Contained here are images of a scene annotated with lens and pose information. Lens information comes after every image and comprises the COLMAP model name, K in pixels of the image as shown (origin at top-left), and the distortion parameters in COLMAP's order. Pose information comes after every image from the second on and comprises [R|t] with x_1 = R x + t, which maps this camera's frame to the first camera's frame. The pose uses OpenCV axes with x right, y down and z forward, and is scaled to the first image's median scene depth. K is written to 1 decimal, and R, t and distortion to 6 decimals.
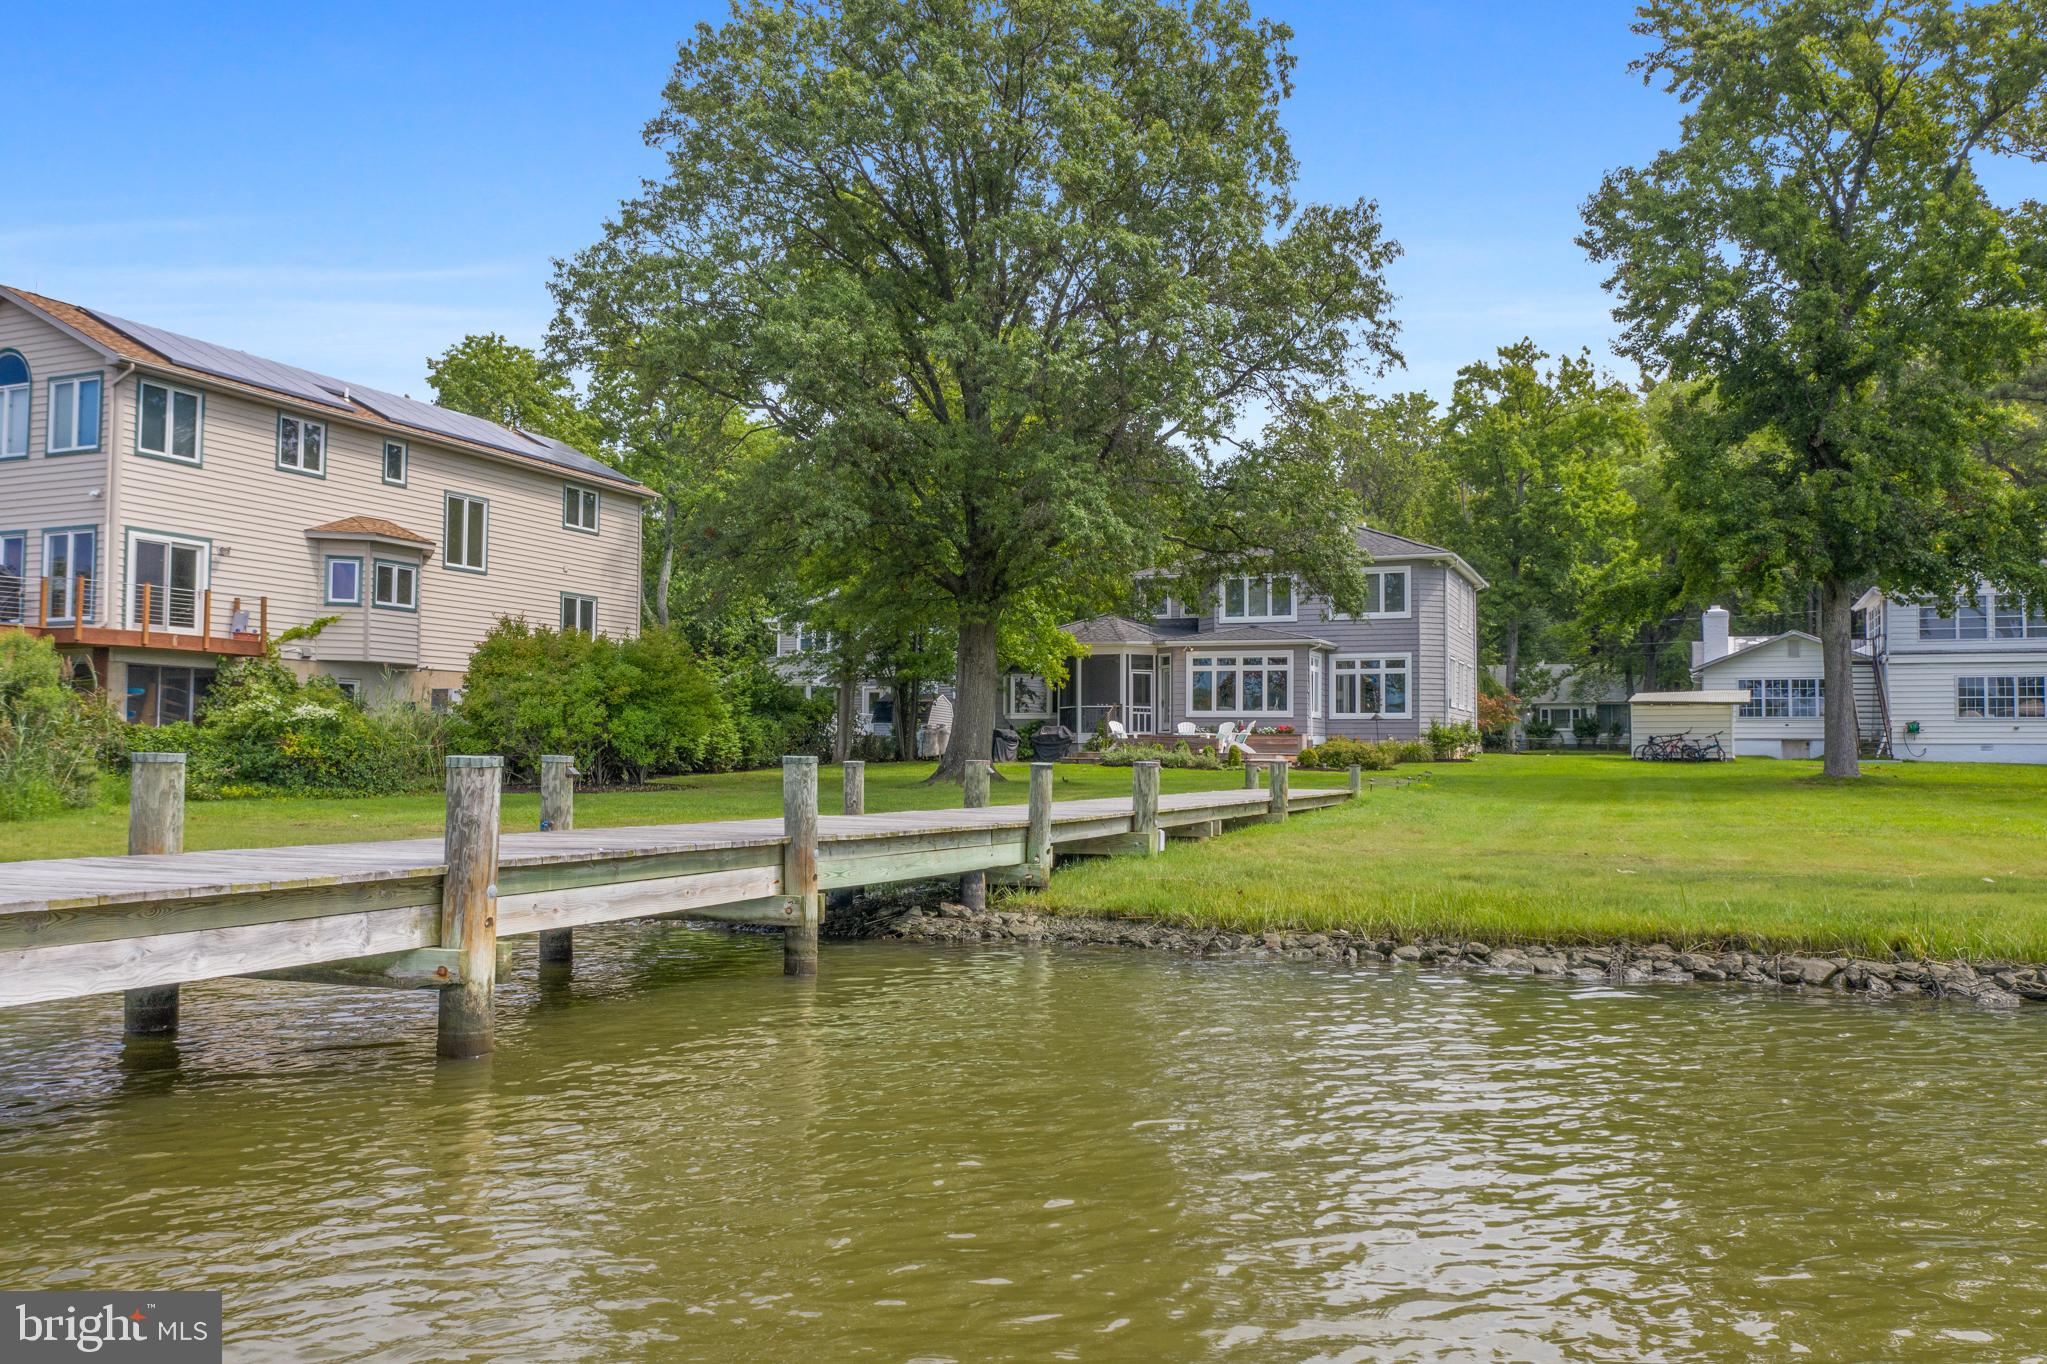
lens RADIAL K [[1610.8, 0, 1017.4], [0, 1610.8, 678.0], [0, 0, 1]] dist [-0.022885, 0.000583]
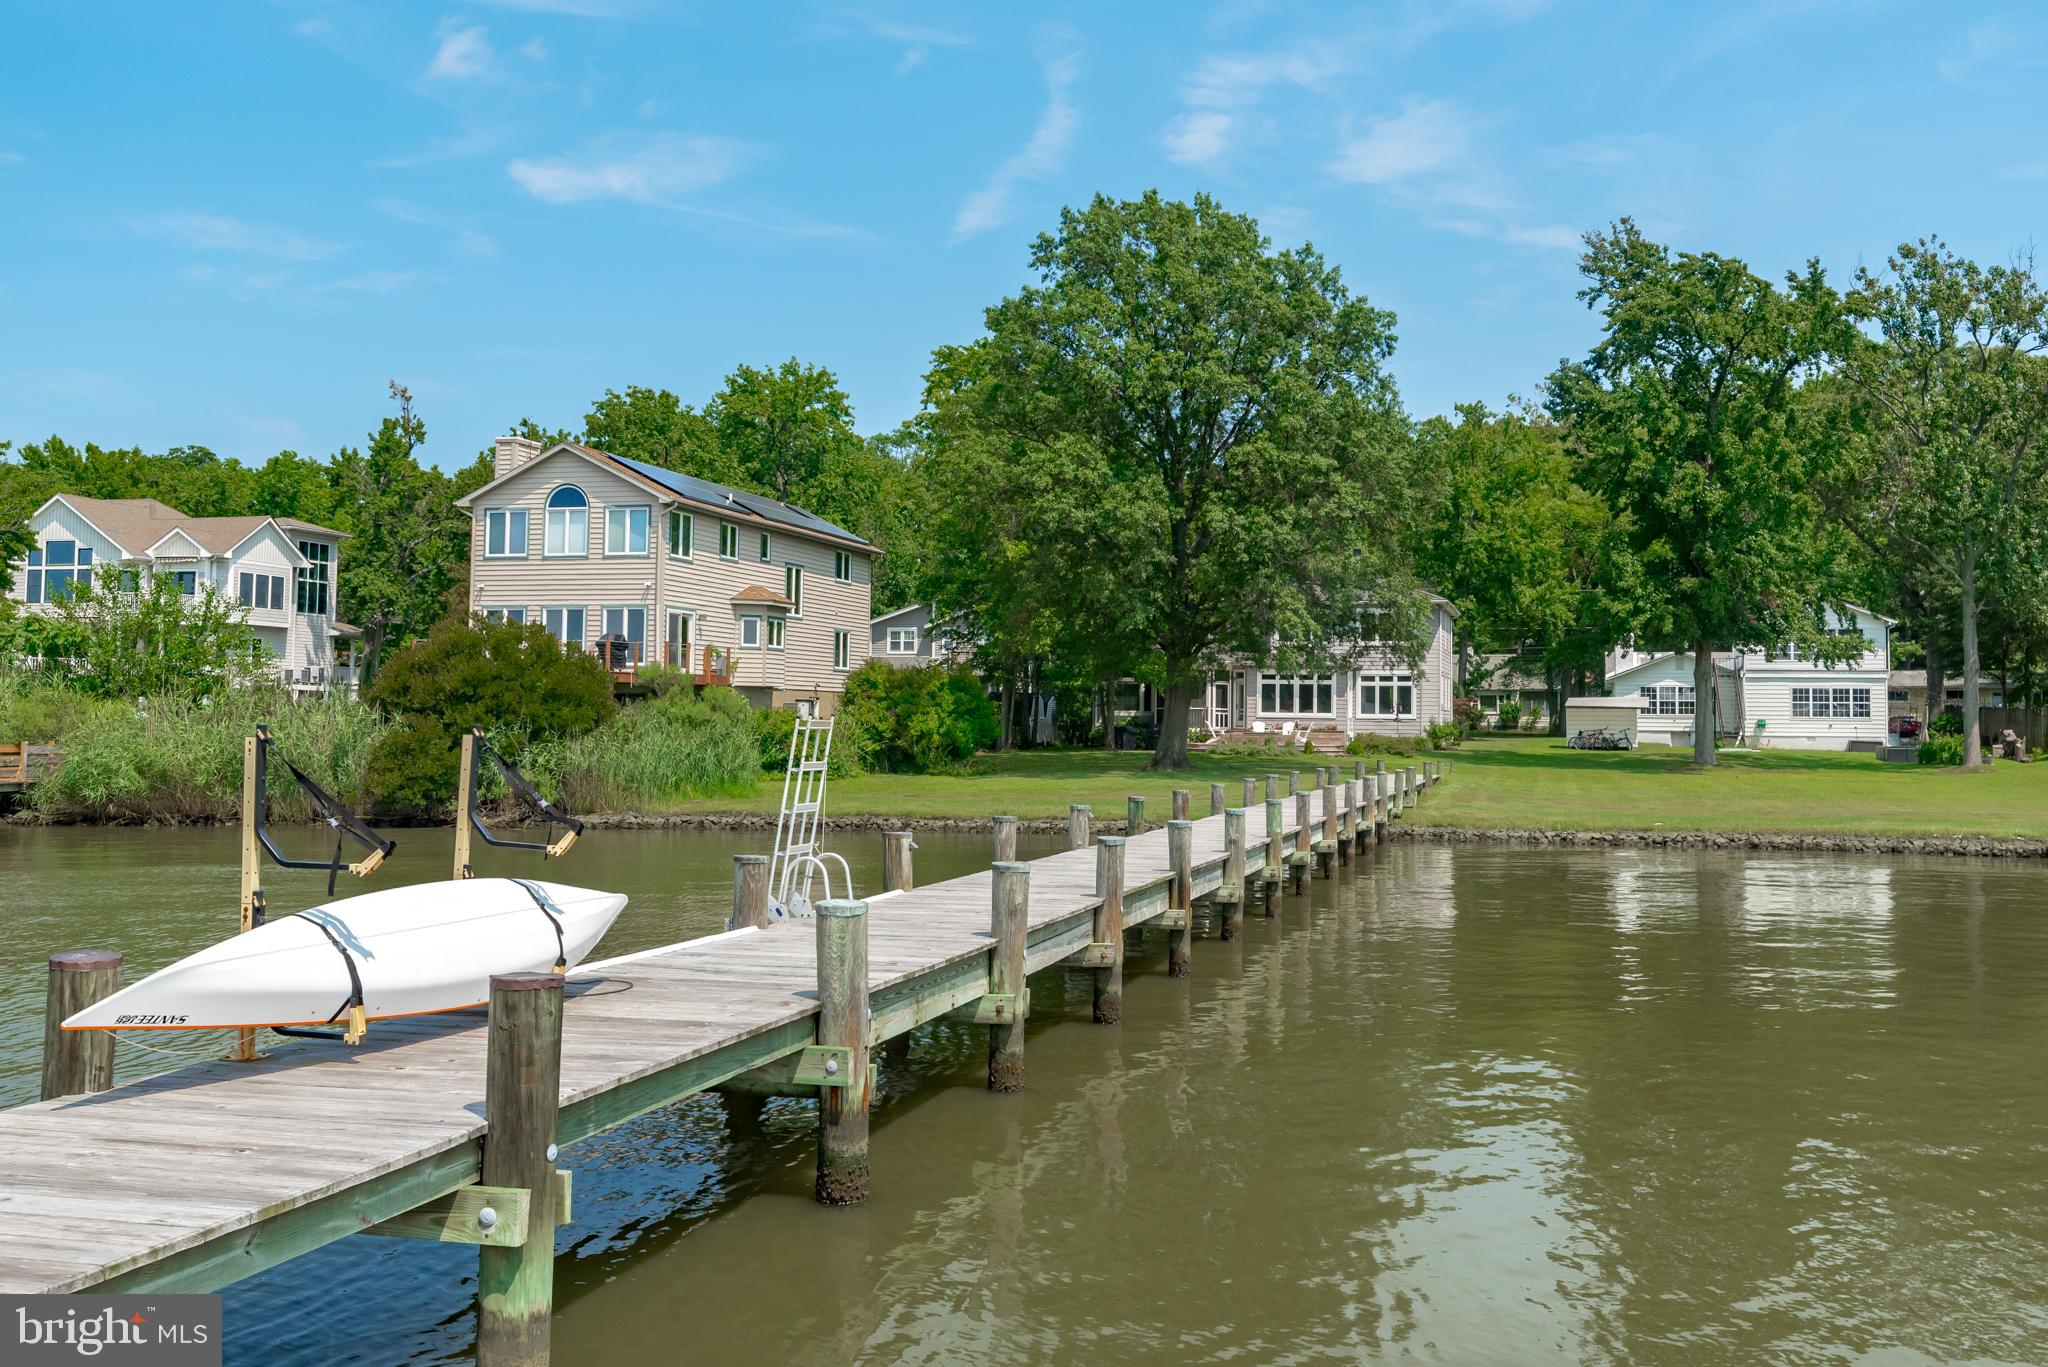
lens RADIAL K [[1856.3, 0, 1116.0], [0, 1856.3, 610.8], [0, 0, 1]] dist [-0.011015, 0.008924]
pose [[0.988231, 0.011951, 0.152504, -0.261204], [-0.010445, 0.999888, -0.010674, -0.049092], [-0.152614, 0.008955, 0.988245, -0.551850]]
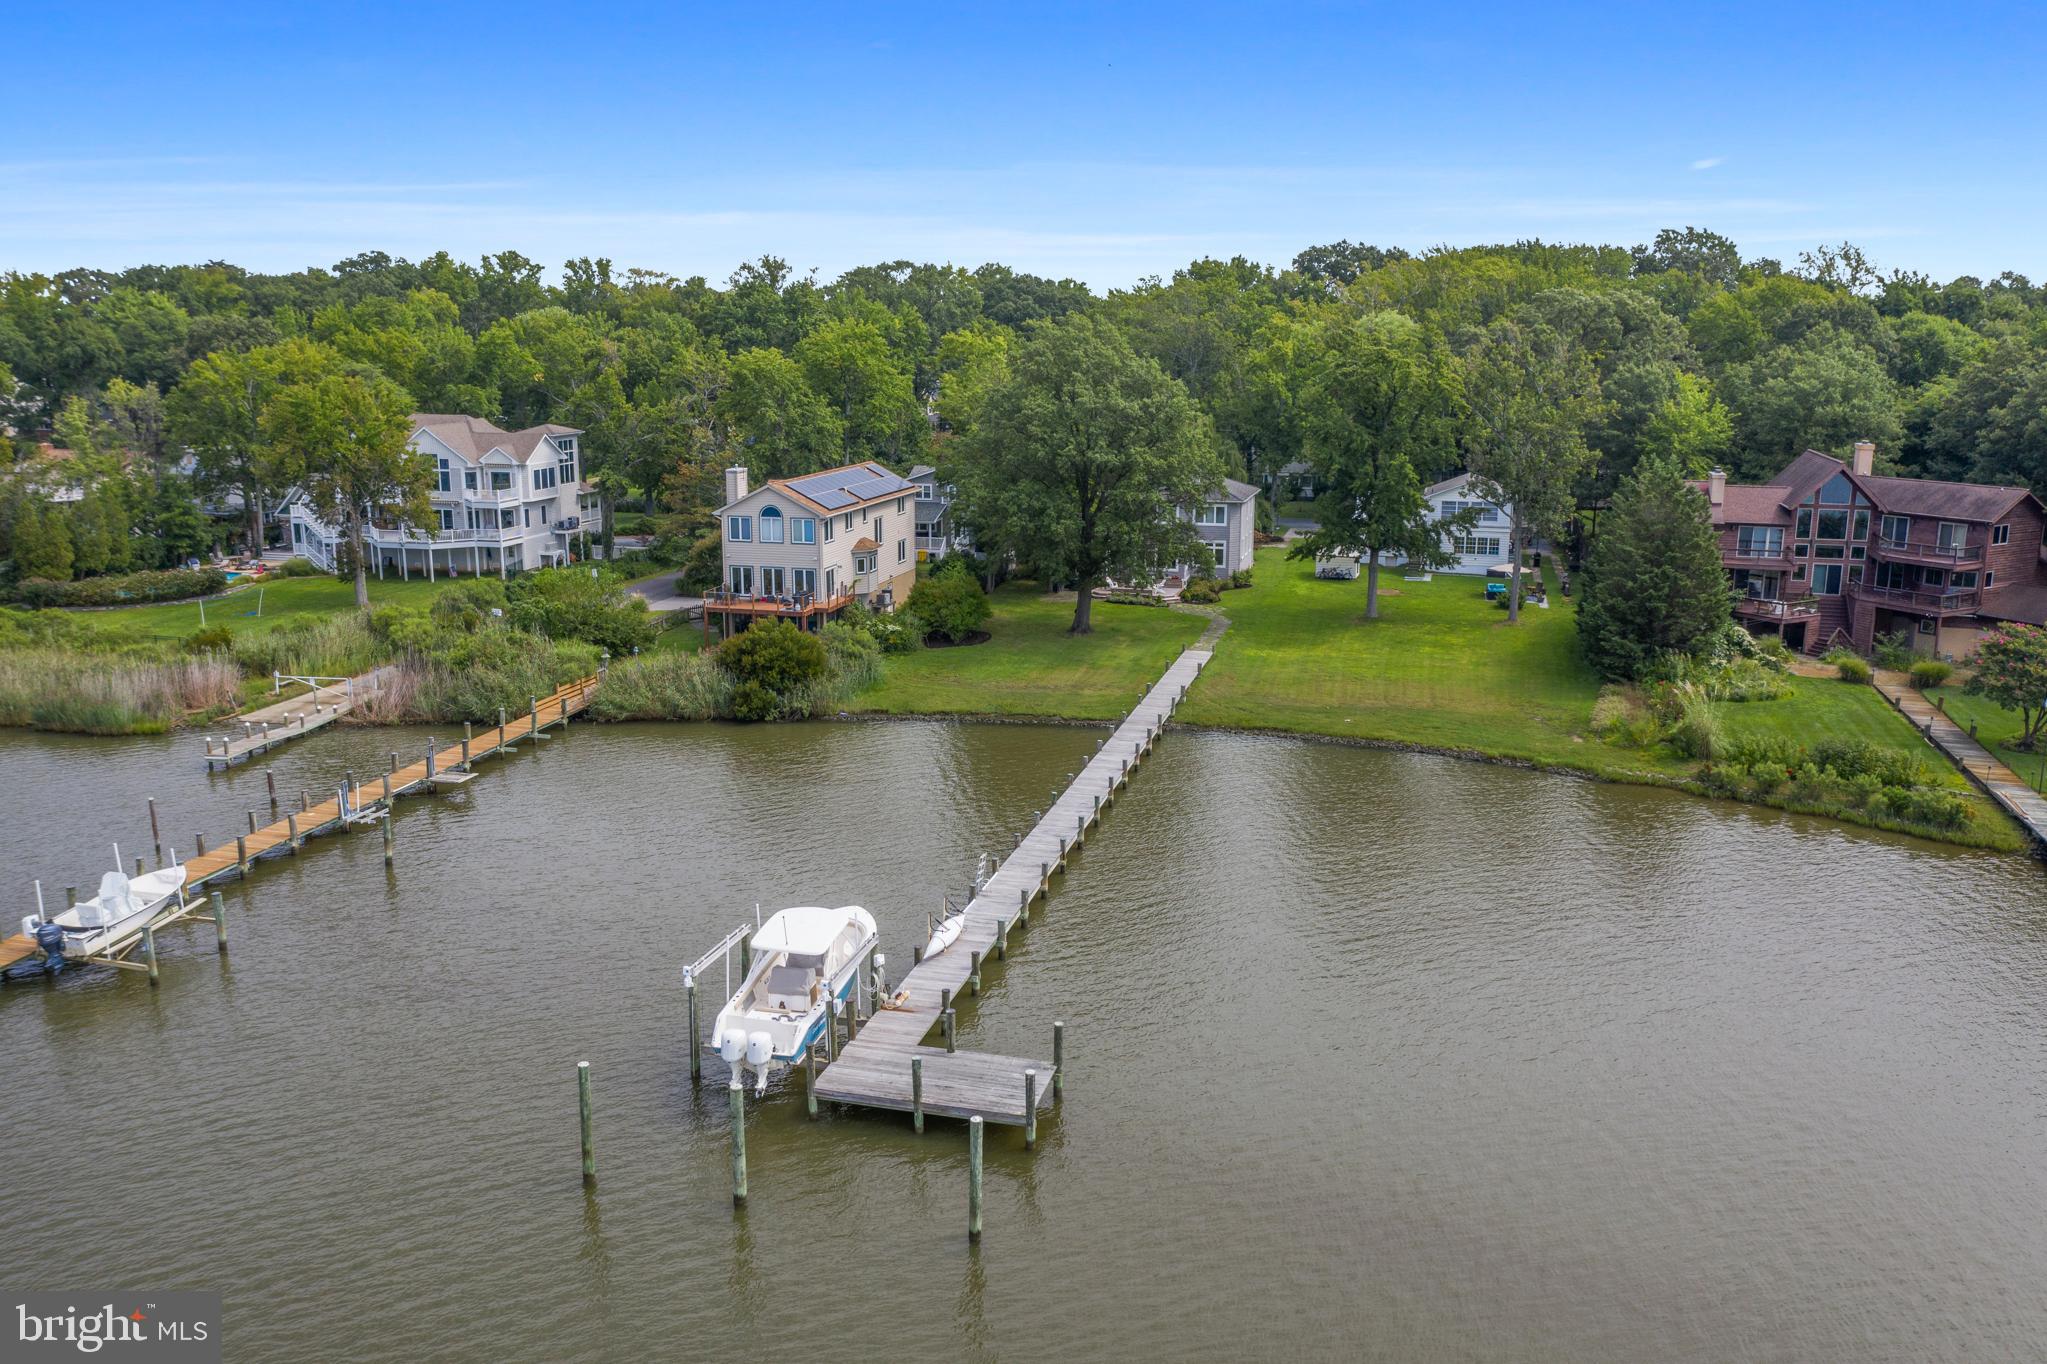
lens RADIAL K [[1610.8, 0, 1017.4], [0, 1610.8, 678.0], [0, 0, 1]] dist [-0.022885, 0.000583]
pose [[0.992033, -0.031888, 0.121880, -0.374453], [-0.001023, 0.965366, 0.260898, -0.458428], [-0.125978, -0.258944, 0.957642, -1.355838]]
